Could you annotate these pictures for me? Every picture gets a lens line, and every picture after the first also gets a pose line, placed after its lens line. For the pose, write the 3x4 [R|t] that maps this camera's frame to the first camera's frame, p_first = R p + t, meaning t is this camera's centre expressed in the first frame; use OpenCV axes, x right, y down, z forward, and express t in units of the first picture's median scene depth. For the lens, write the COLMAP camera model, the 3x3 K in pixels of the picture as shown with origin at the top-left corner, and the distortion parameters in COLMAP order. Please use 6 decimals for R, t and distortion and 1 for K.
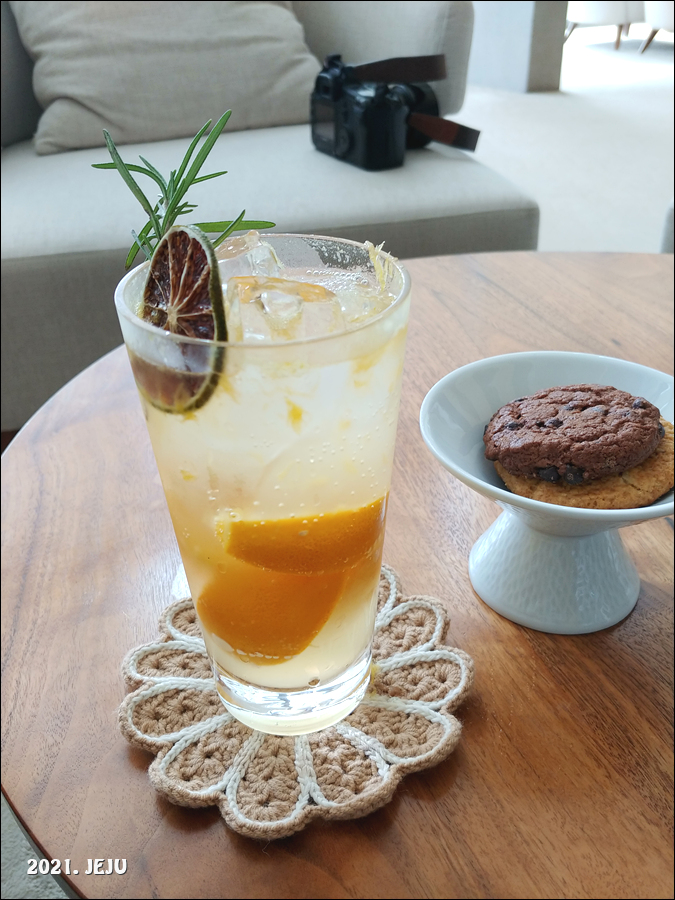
lens RADIAL K [[755.9, 0, 334.7], [0, 755.9, 467.3], [0, 0, 1]] dist [0.093891, -0.222938]
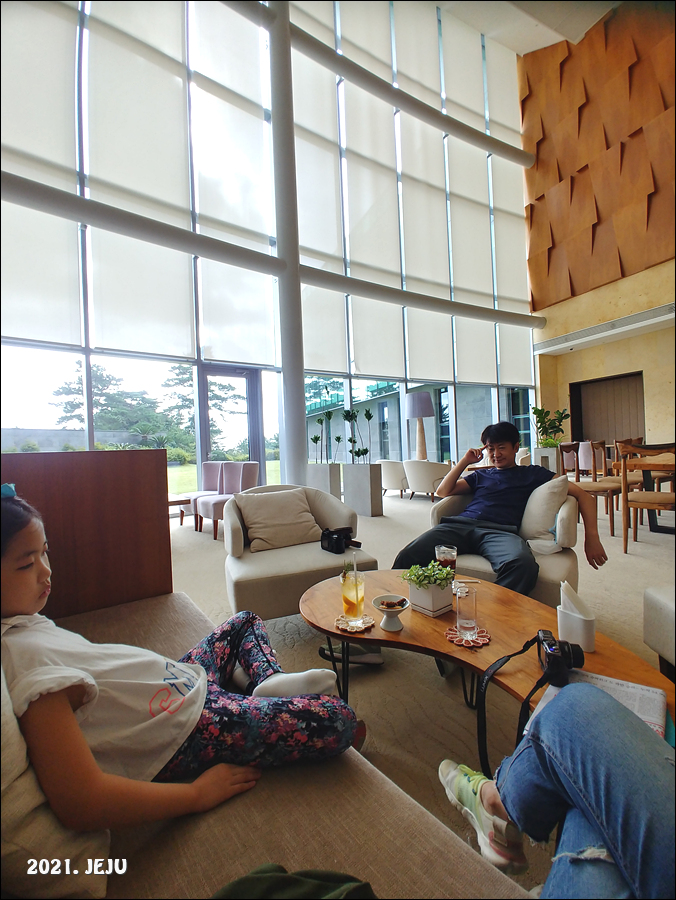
lens RADIAL K [[393.6, 0, 338.0], [0, 393.6, 450.0], [0, 0, 1]] dist [-0.028480, 0.006622]
pose [[0.989929, -0.007197, 0.141380, -0.229158], [0.084908, 0.829308, -0.552303, 0.302561], [-0.113273, 0.558745, 0.821568, -0.997395]]
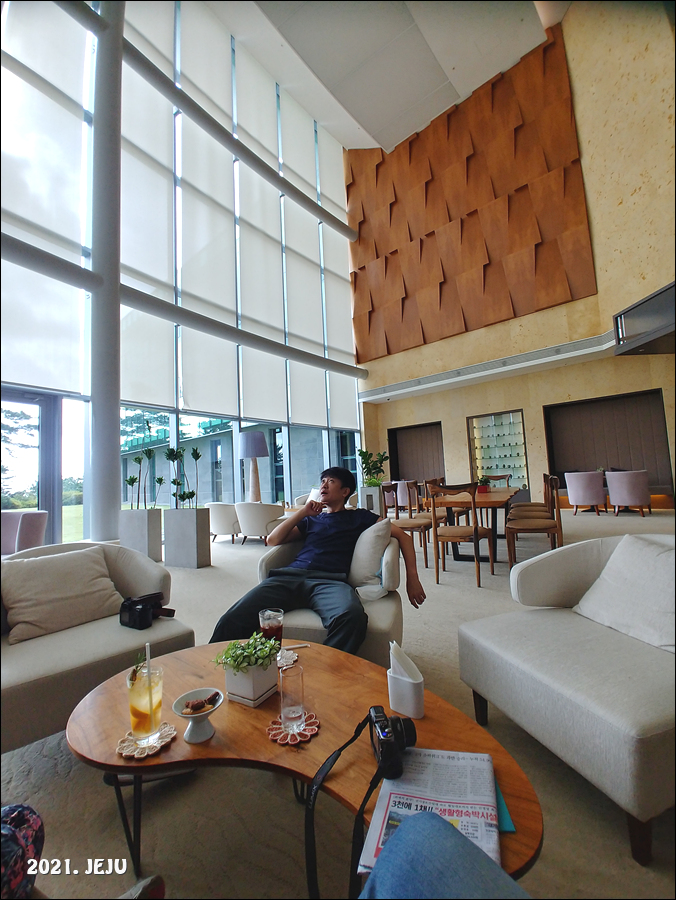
lens RADIAL K [[393.6, 0, 338.0], [0, 393.6, 450.0], [0, 0, 1]] dist [-0.028480, 0.006622]
pose [[0.852063, 0.029883, 0.522585, -0.121148], [0.309447, 0.776466, -0.548948, 0.185793], [-0.422173, 0.629451, 0.652351, -0.887947]]
